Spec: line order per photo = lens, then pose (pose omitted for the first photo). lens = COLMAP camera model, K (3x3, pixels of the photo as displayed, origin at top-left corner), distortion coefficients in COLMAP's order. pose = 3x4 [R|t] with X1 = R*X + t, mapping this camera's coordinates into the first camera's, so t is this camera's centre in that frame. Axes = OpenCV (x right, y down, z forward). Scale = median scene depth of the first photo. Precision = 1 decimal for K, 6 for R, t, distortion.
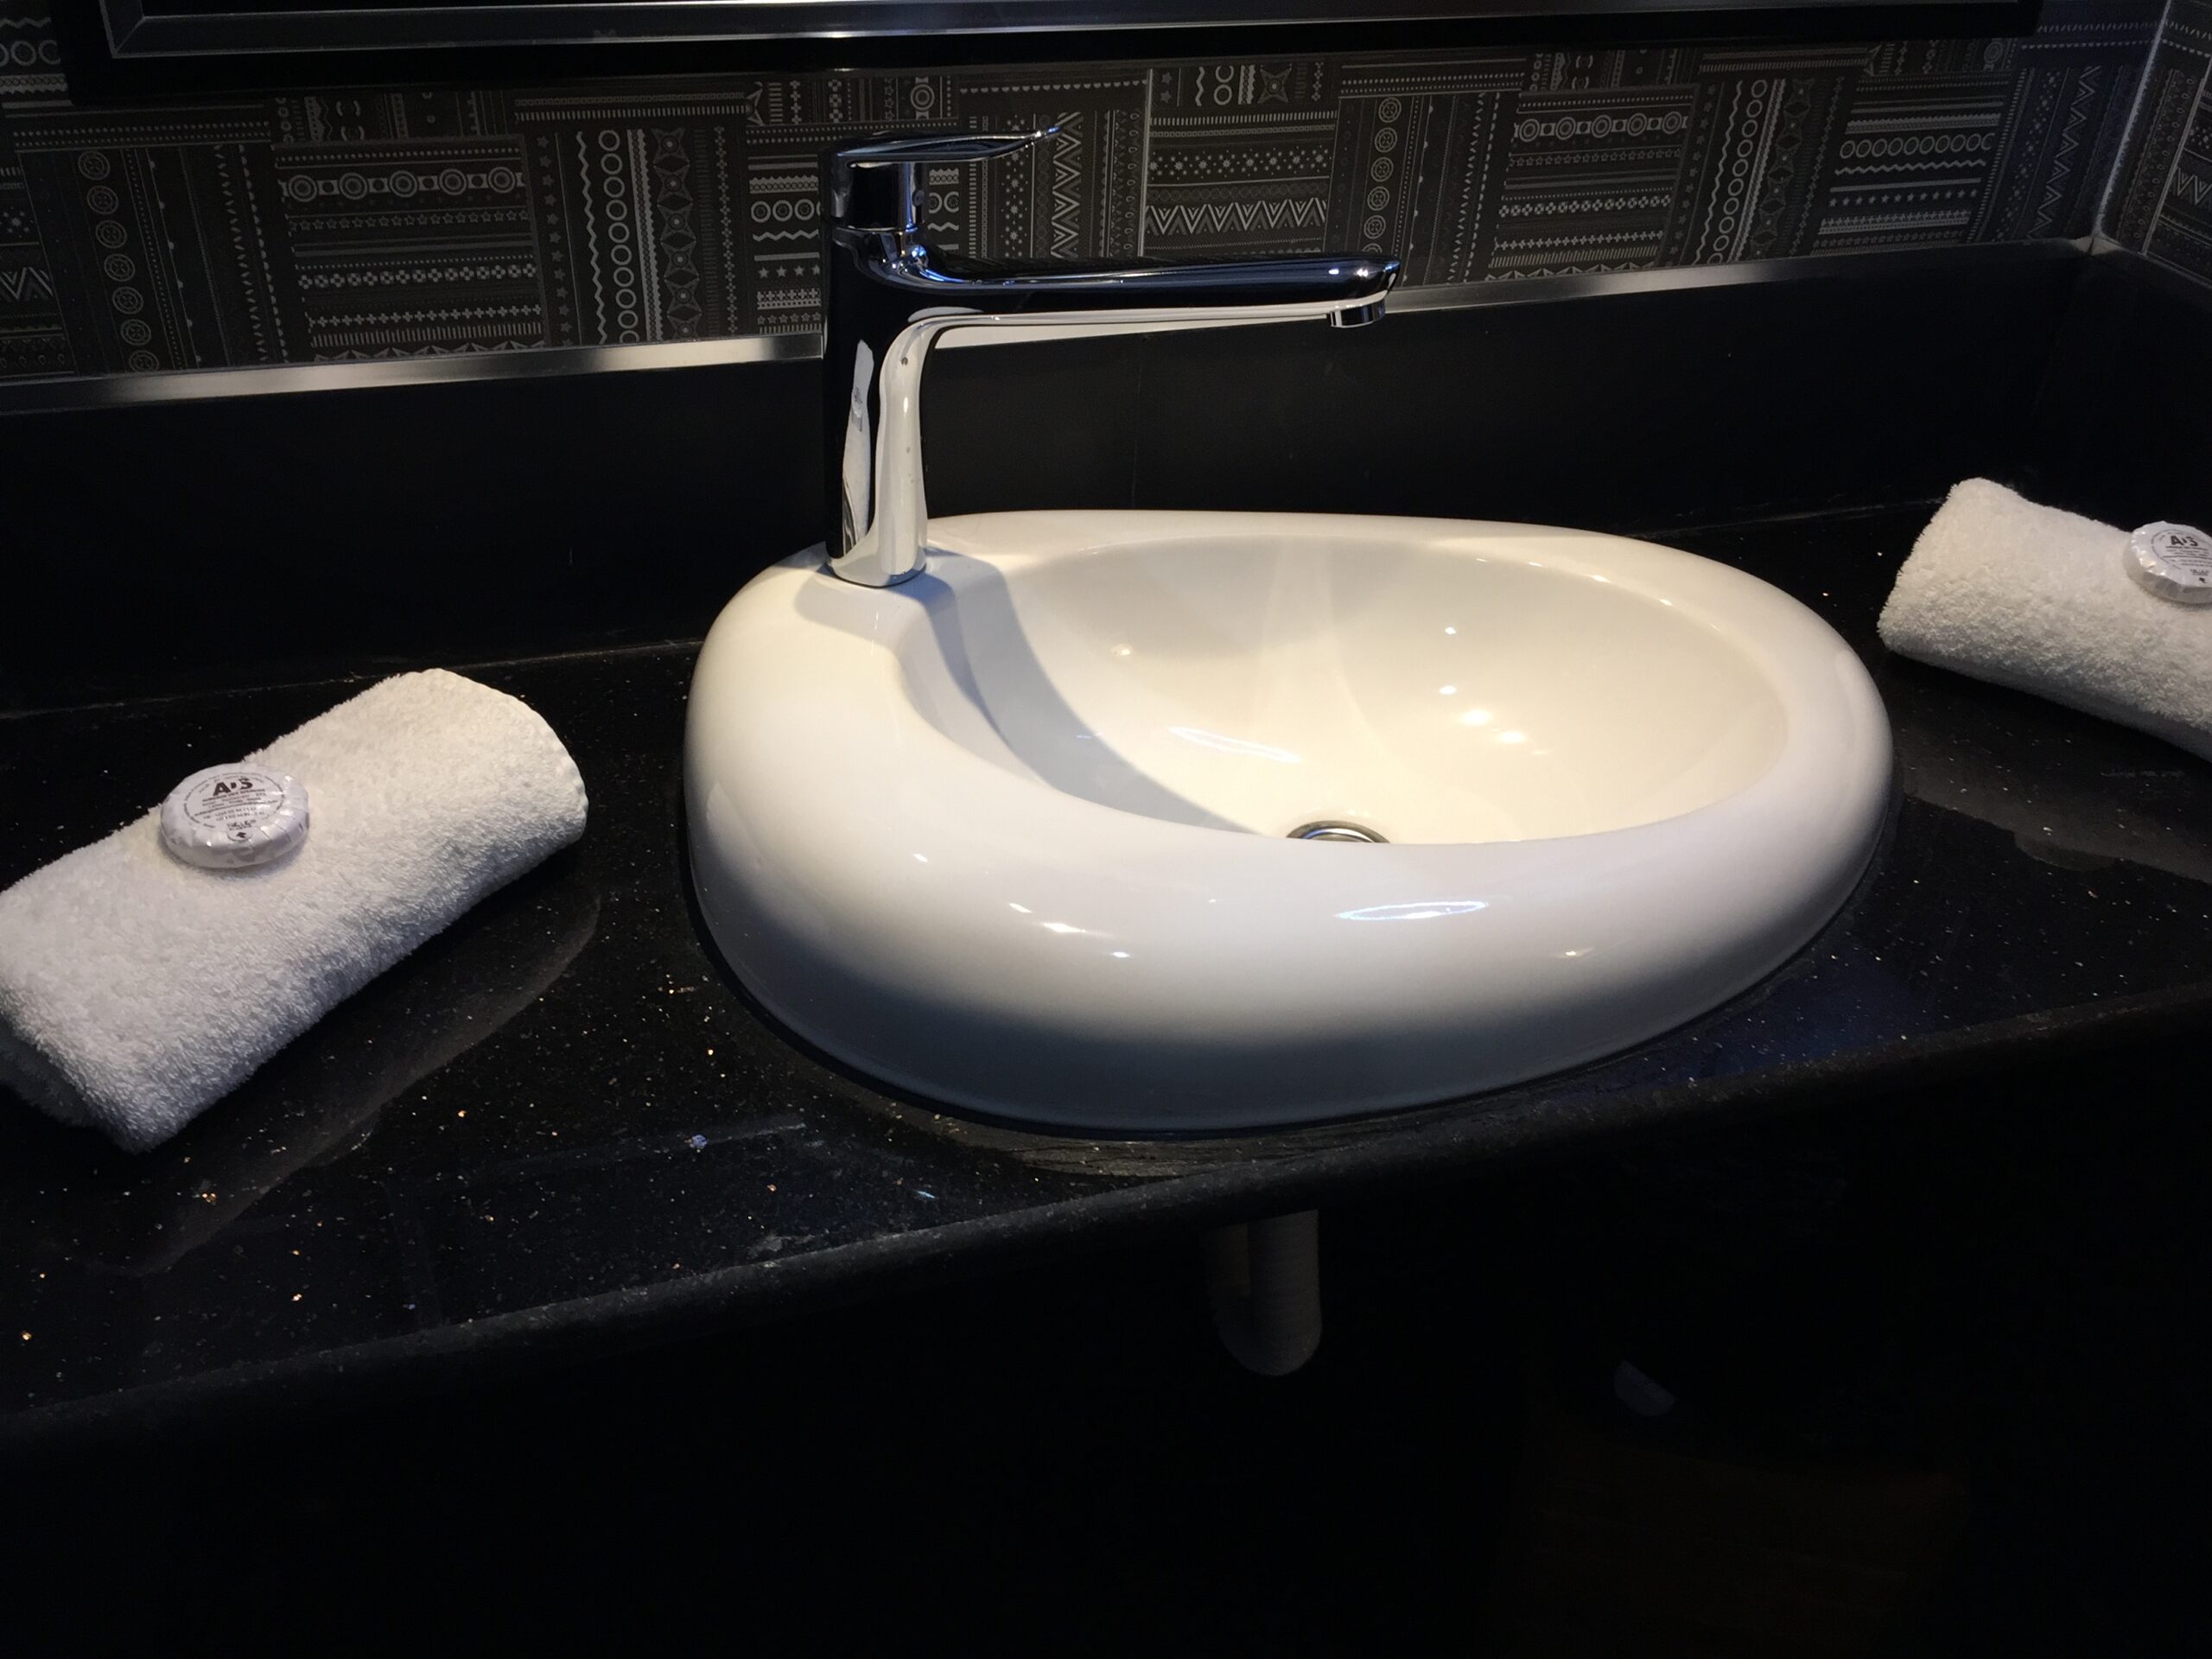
lens RADIAL K [[1888.1, 0, 1100.9], [0, 1888.1, 817.1], [0, 0, 1]] dist [0.063916, -0.086693]
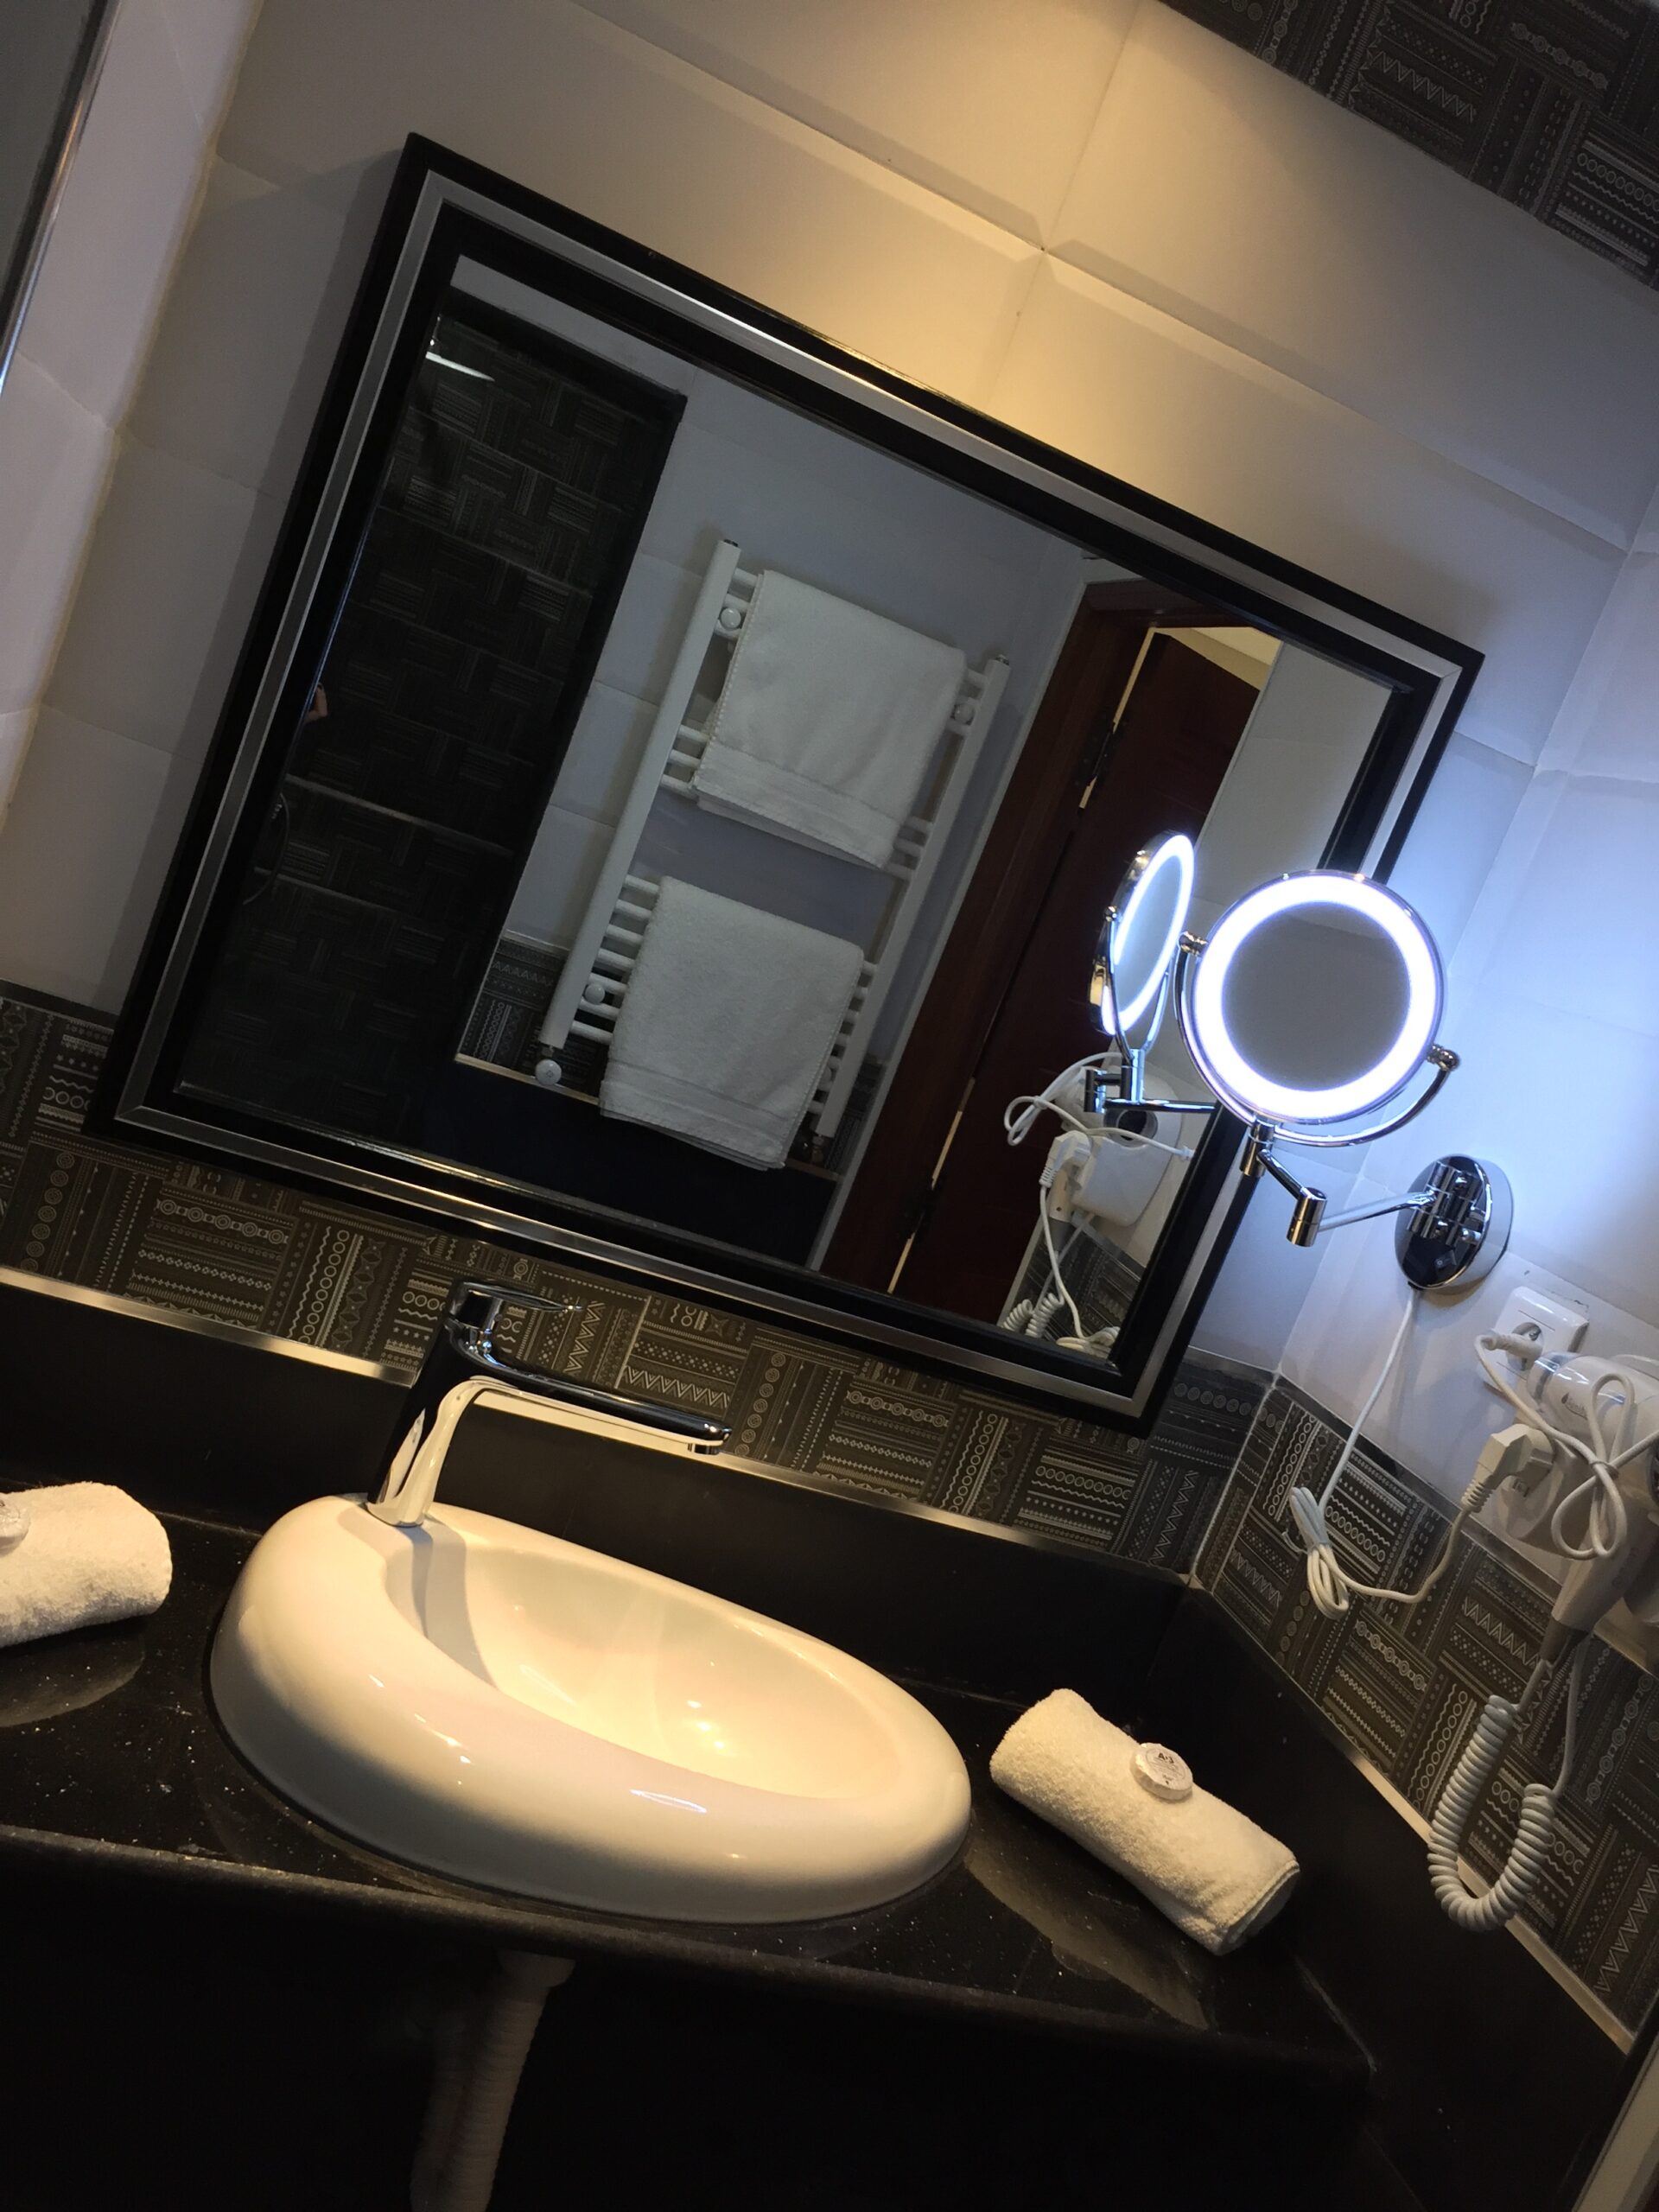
lens RADIAL K [[1888.1, 0, 829.2], [0, 1888.1, 1087.9], [0, 0, 1]] dist [0.063916, -0.086693]
pose [[0.947721, 0.318041, 0.025980, 0.074983], [-0.269723, 0.841917, -0.467359, 0.214355], [-0.170512, 0.435919, 0.883686, -0.644550]]
